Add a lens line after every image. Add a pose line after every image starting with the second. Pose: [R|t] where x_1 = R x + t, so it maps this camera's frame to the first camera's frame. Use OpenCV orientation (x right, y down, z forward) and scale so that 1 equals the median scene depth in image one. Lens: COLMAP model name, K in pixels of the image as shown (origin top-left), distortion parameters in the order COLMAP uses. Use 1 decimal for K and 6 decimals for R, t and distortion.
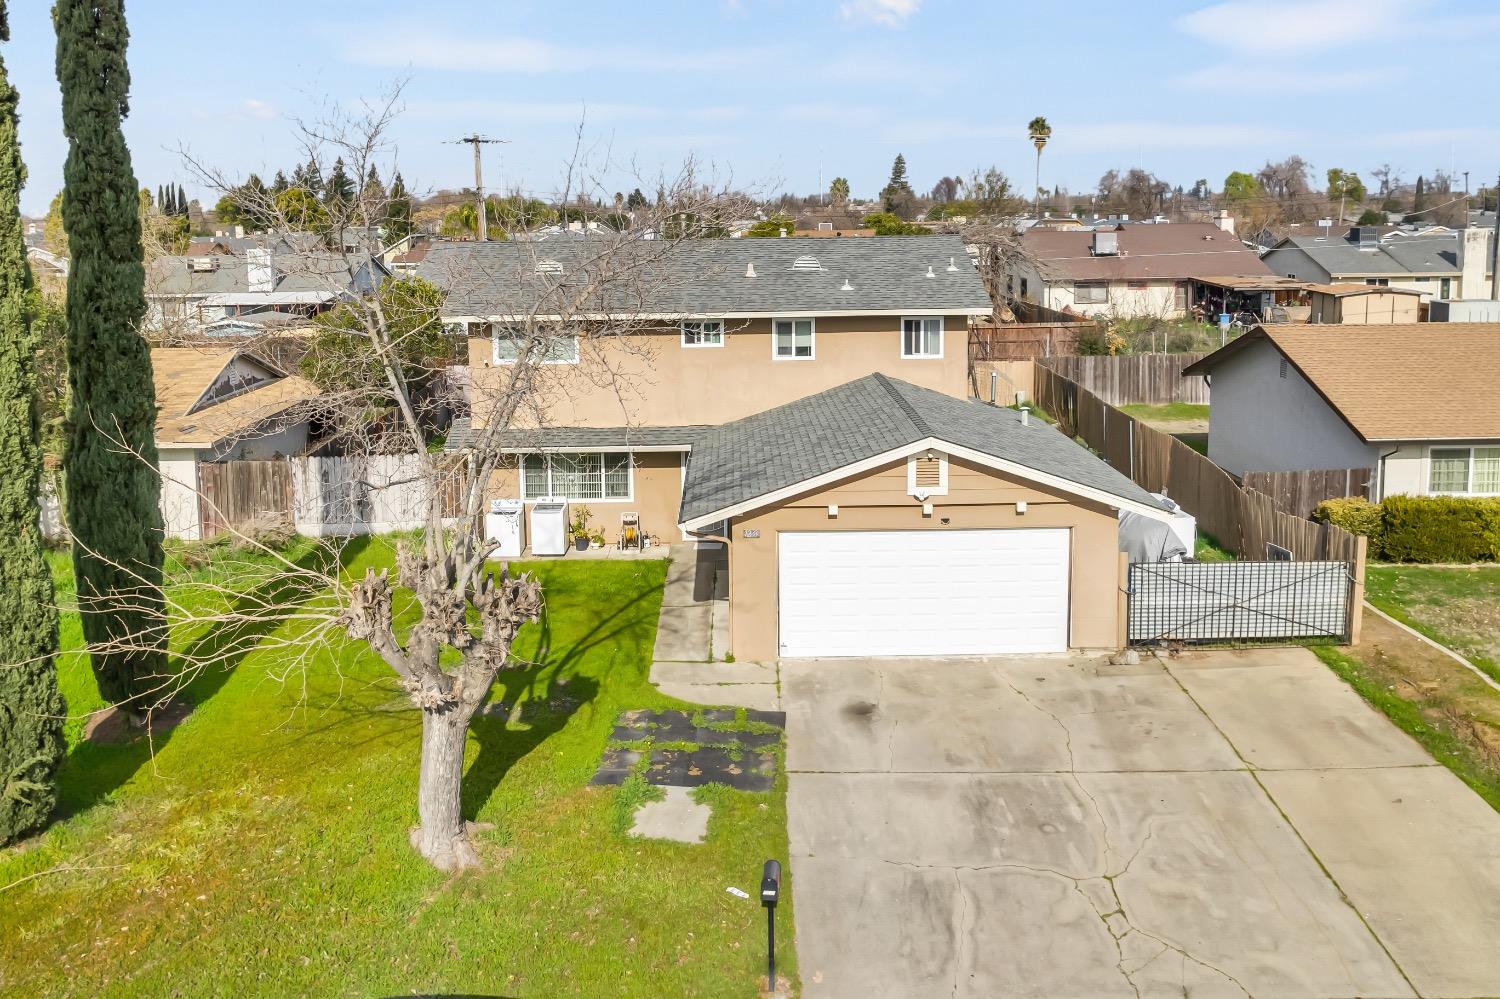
lens RADIAL K [[1277.0, 0, 719.7], [0, 1277.0, 340.9], [0, 0, 1]] dist [-0.071646, 0.056167]
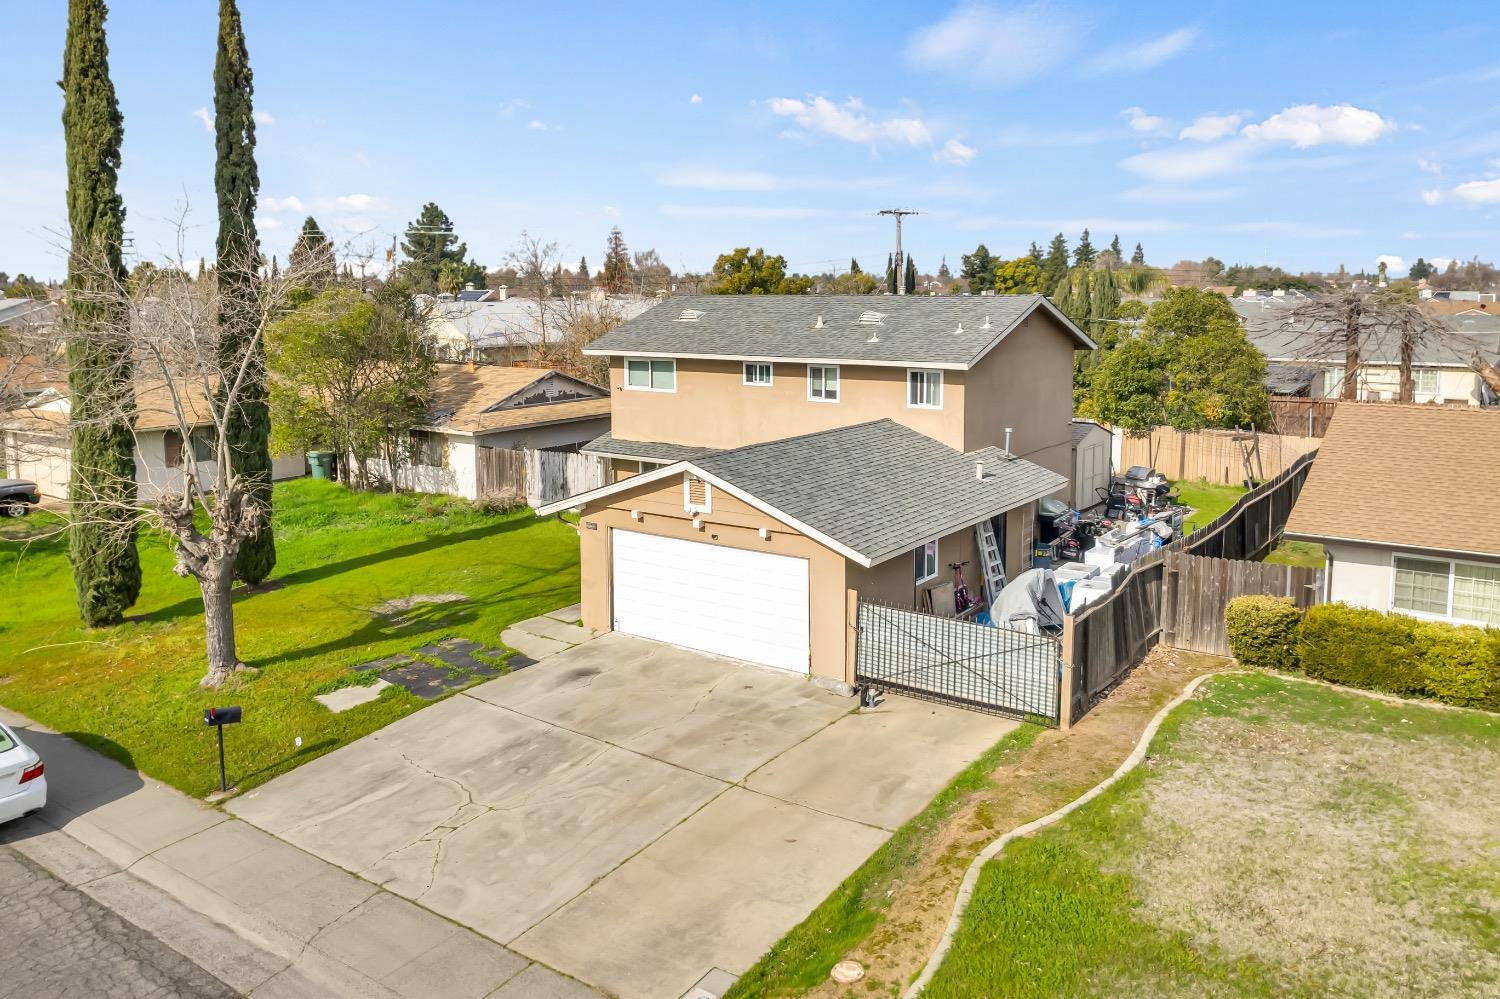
lens RADIAL K [[1154.7, 0, 743.7], [0, 1154.7, 427.7], [0, 0, 1]] dist [-0.042149, 0.001049]
pose [[0.811559, 0.080515, -0.578696, 0.847637], [-0.064469, 0.996752, 0.048268, -0.009808], [0.580702, -0.001865, 0.814114, 0.175968]]
